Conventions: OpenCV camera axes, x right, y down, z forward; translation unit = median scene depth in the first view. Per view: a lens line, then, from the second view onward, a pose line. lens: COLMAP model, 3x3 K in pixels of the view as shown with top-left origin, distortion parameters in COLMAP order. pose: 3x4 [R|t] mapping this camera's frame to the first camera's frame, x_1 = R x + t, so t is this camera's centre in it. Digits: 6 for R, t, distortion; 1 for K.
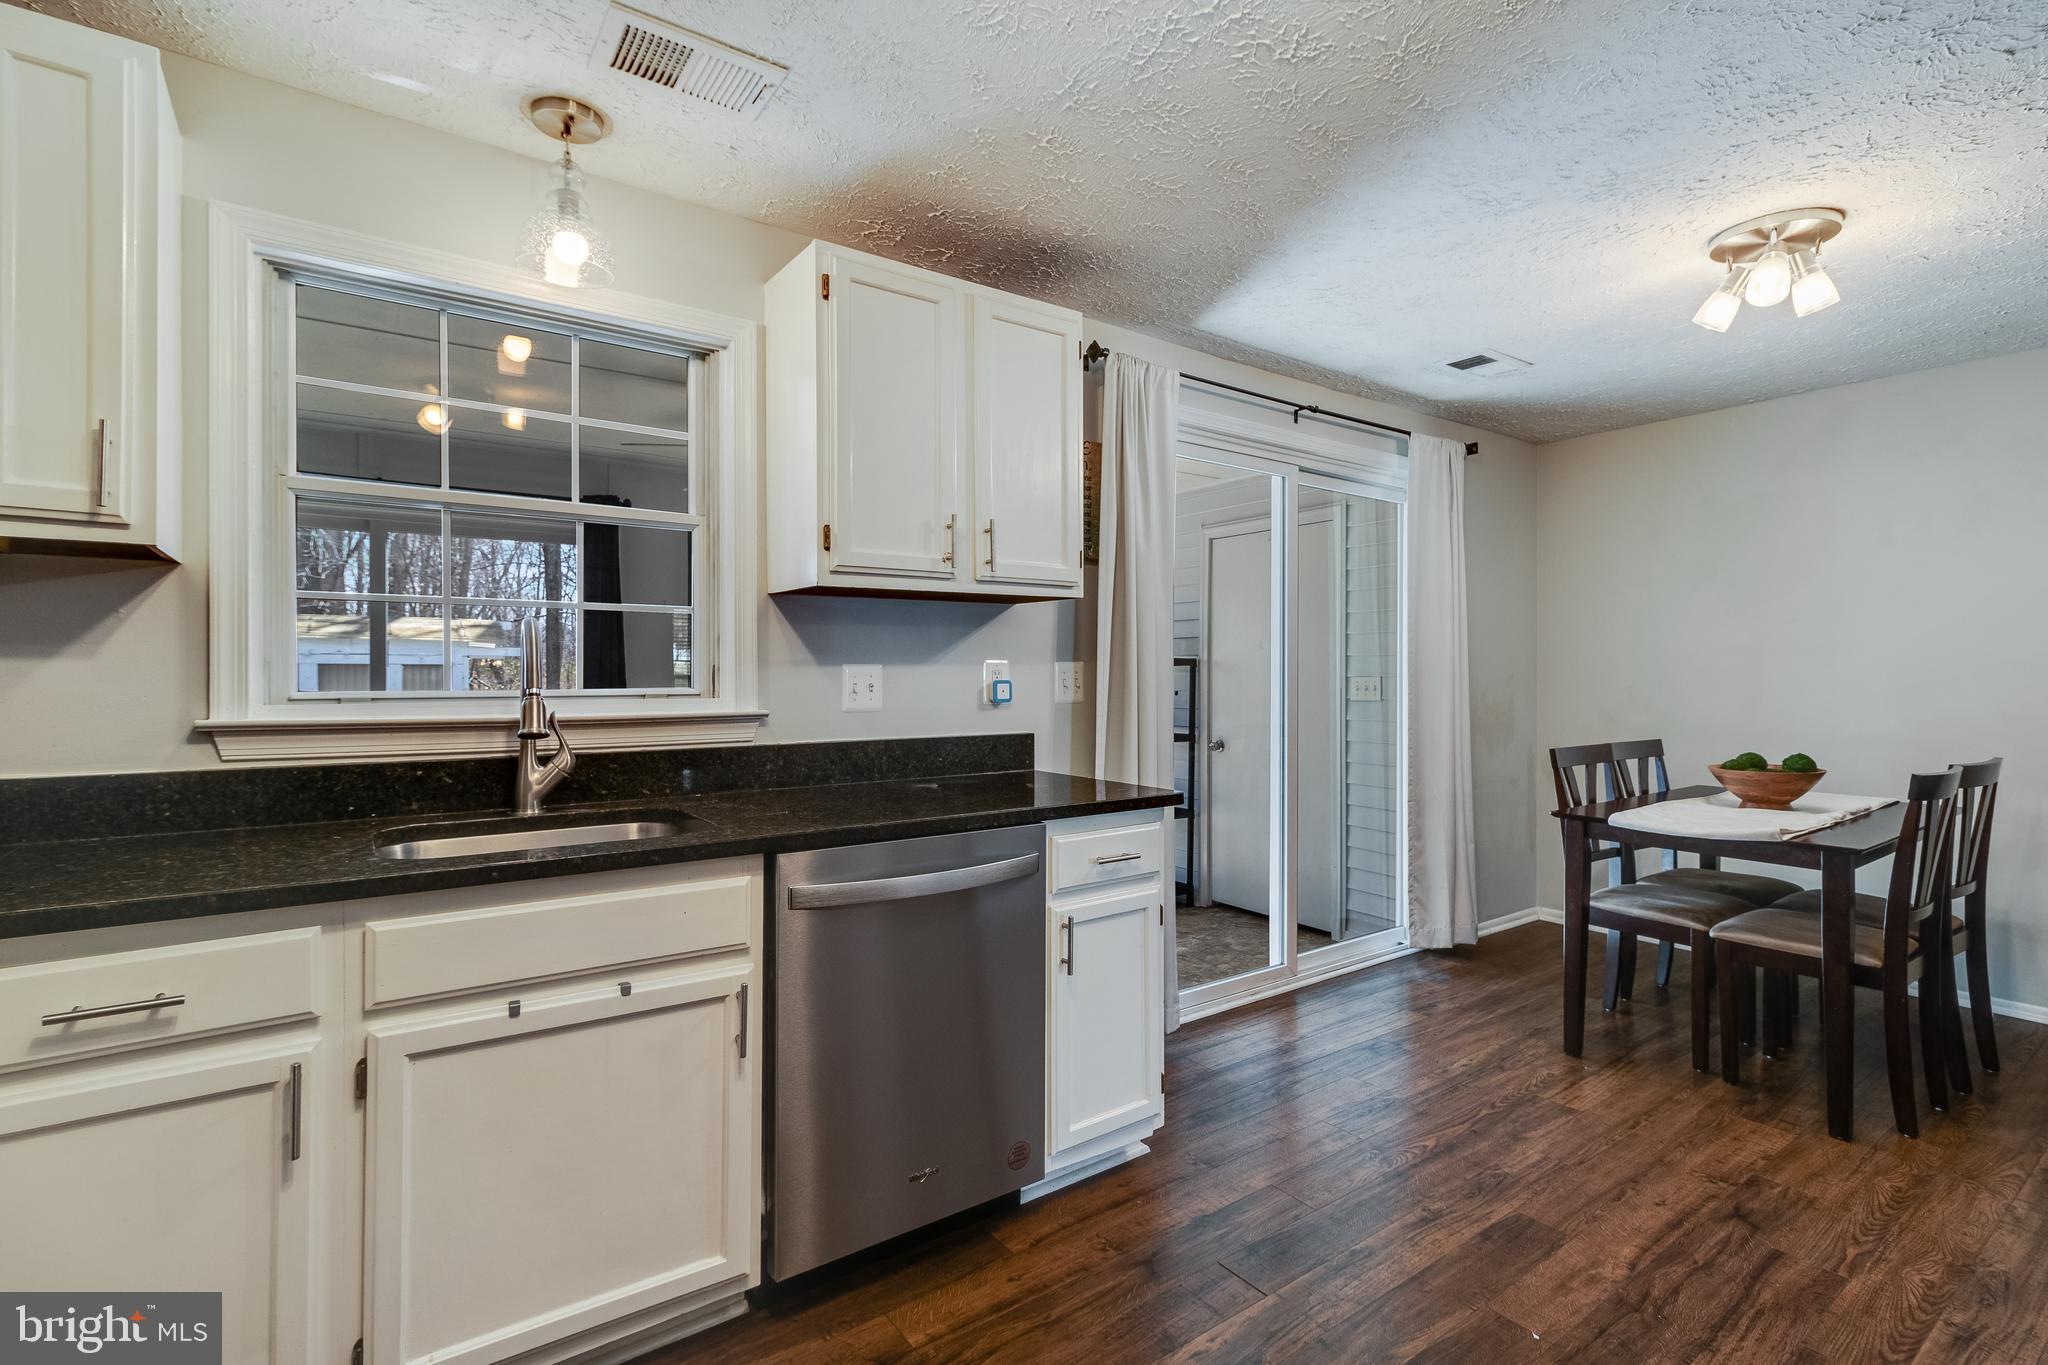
lens RADIAL K [[940.2, 0, 1026.1], [0, 940.2, 674.3], [0, 0, 1]] dist [-0.000160, 0.000845]
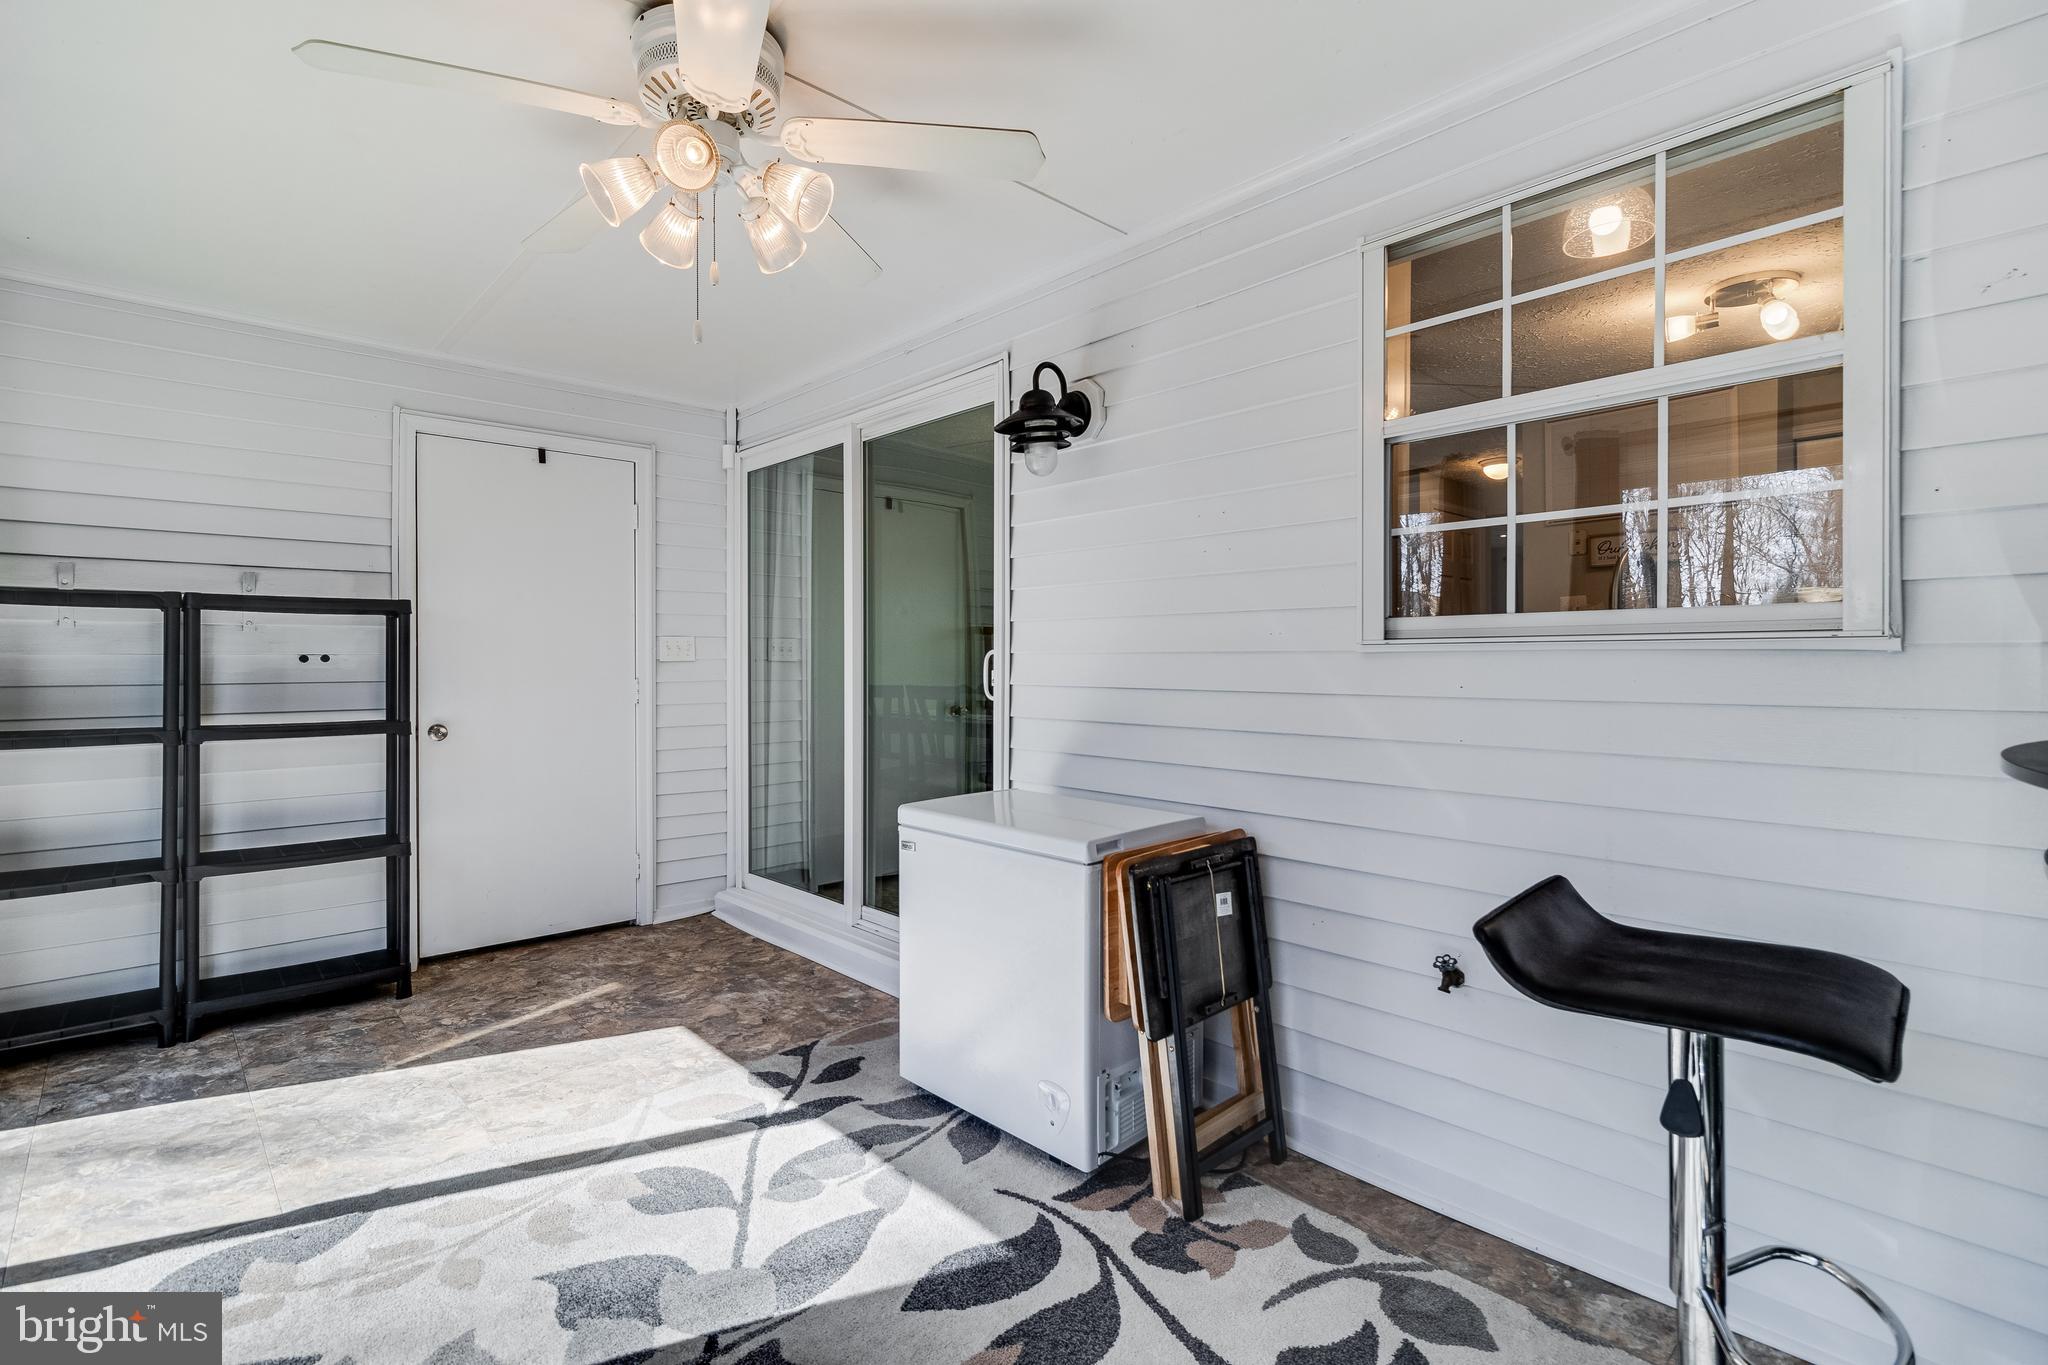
lens RADIAL K [[952.7, 0, 1032.6], [0, 952.7, 658.1], [0, 0, 1]] dist [0.000524, 0.000485]
pose [[-0.120623, 0.001133, 0.992698, -1.015732], [0.002745, 0.999996, -0.000807, 0.043172], [-0.992695, 0.002627, -0.120626, 1.188797]]
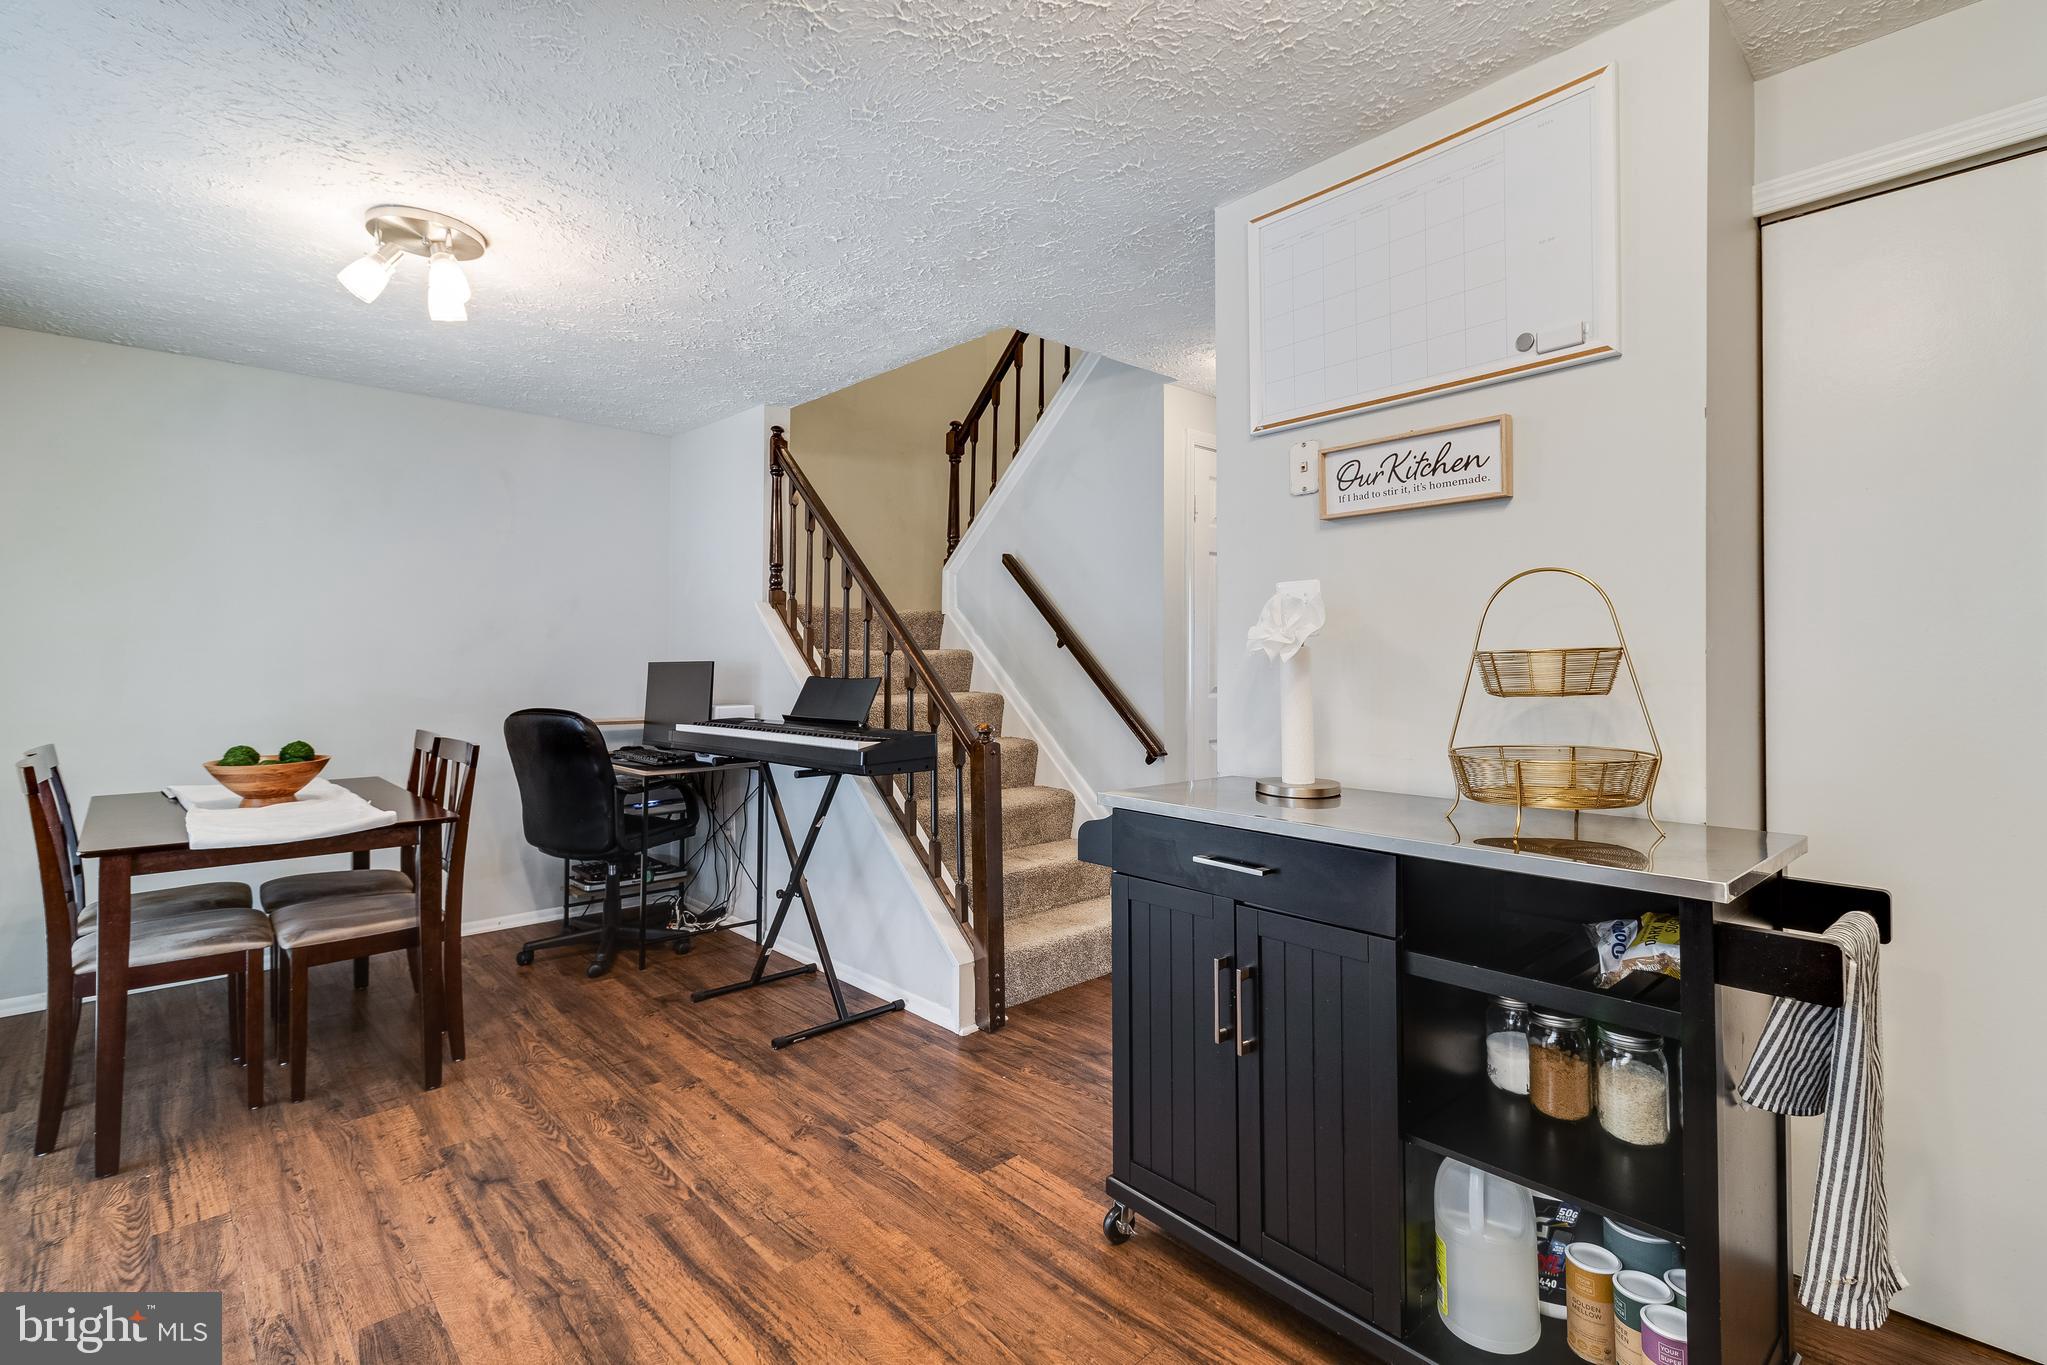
lens RADIAL K [[936.4, 0, 1021.4], [0, 936.4, 659.8], [0, 0, 1]] dist [0.000015, -0.000058]
pose [[-0.127568, 0.002865, 0.991826, -0.248374], [0.001848, 0.999995, -0.002651, 0.004095], [-0.991828, 0.001495, -0.127572, 0.397614]]
